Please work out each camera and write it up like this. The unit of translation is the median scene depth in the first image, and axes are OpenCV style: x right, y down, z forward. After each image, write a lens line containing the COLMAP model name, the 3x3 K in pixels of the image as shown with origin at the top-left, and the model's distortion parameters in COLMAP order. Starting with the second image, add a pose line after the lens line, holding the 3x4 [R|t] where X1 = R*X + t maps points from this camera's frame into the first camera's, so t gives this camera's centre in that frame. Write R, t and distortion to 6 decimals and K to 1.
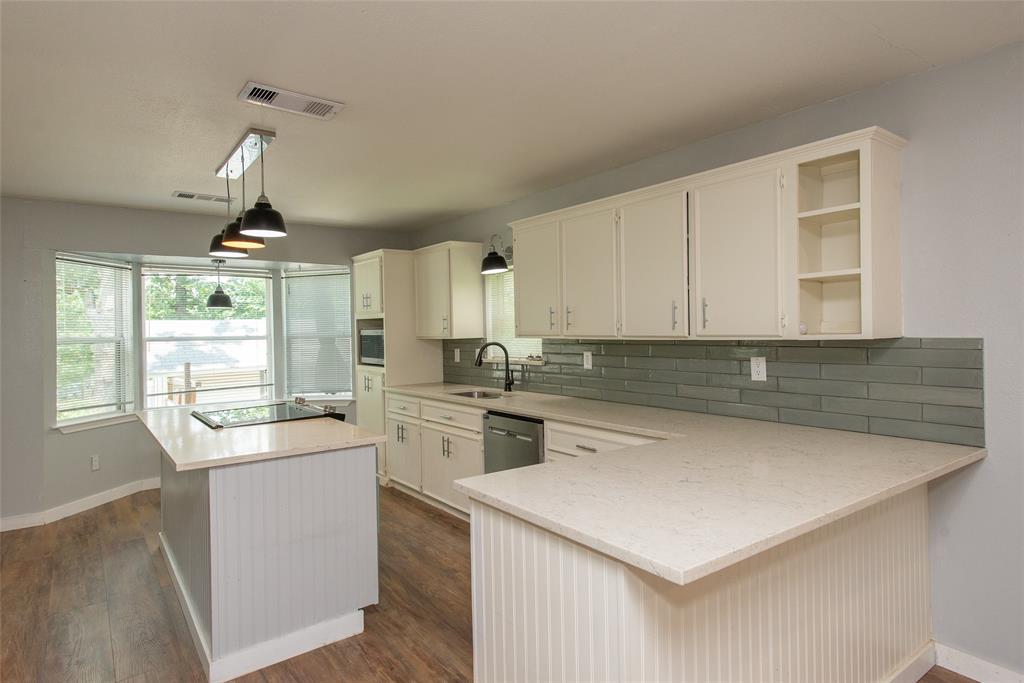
lens RADIAL K [[574.9, 0, 503.9], [0, 574.9, 331.5], [0, 0, 1]] dist [0.025061, 0.000033]
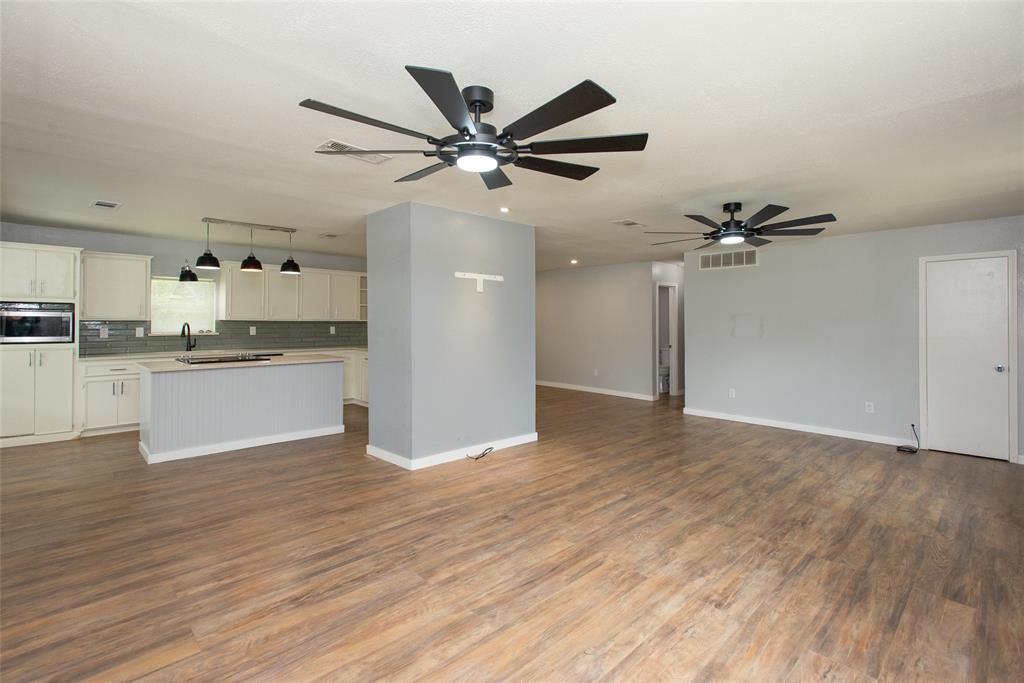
lens RADIAL K [[485.5, 0, 514.3], [0, 485.5, 319.3], [0, 0, 1]] dist [0.018730, -0.005169]
pose [[-0.156686, 0.017937, 0.987485, -1.585929], [-0.002111, 0.999827, -0.018496, 0.033295], [-0.987646, -0.004983, -0.156621, 0.270494]]
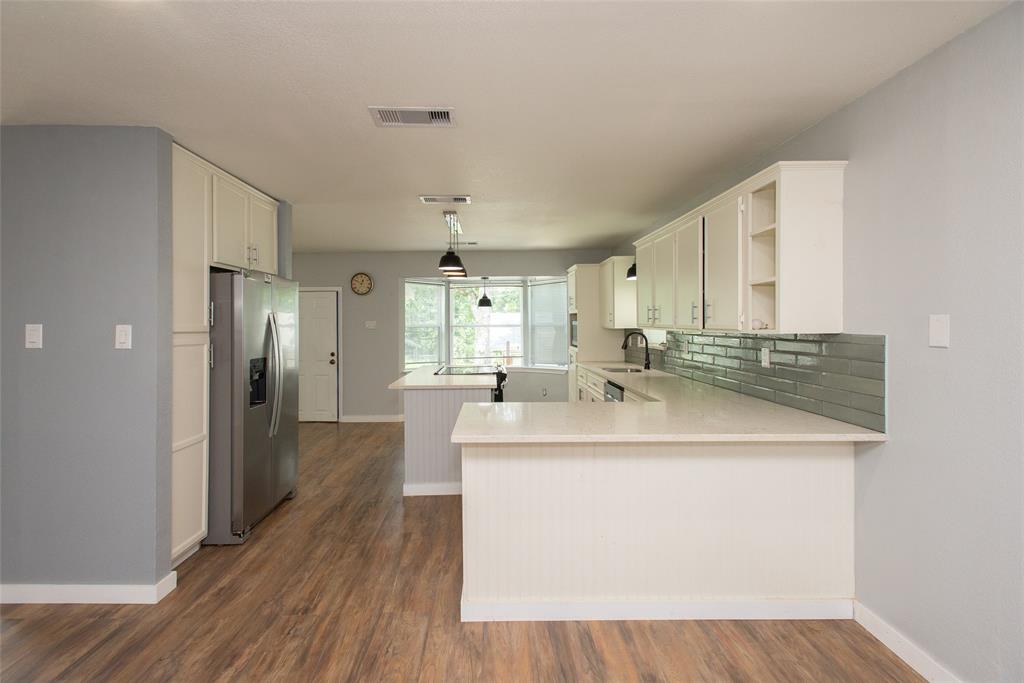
lens RADIAL K [[485.5, 0, 500.4], [0, 485.5, 325.0], [0, 0, 1]] dist [0.018730, -0.005169]
pose [[0.816797, 0.012108, -0.576799, 0.370618], [-0.007272, 0.999916, 0.010691, -0.006308], [0.576880, -0.004538, 0.816816, -0.095952]]
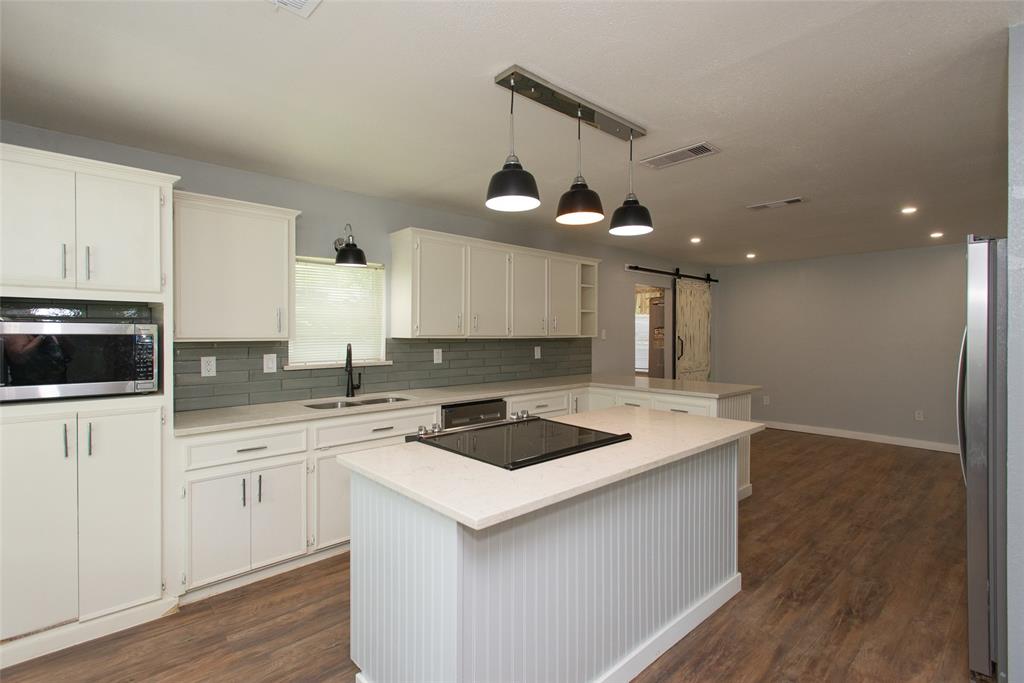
lens RADIAL K [[485.5, 0, 512.8], [0, 485.5, 338.1], [0, 0, 1]] dist [0.018730, -0.005169]
pose [[-0.119342, 0.006971, 0.992829, -0.795193], [0.005743, 0.999963, -0.006331, 0.016296], [-0.992837, 0.004946, -0.119377, 0.835246]]
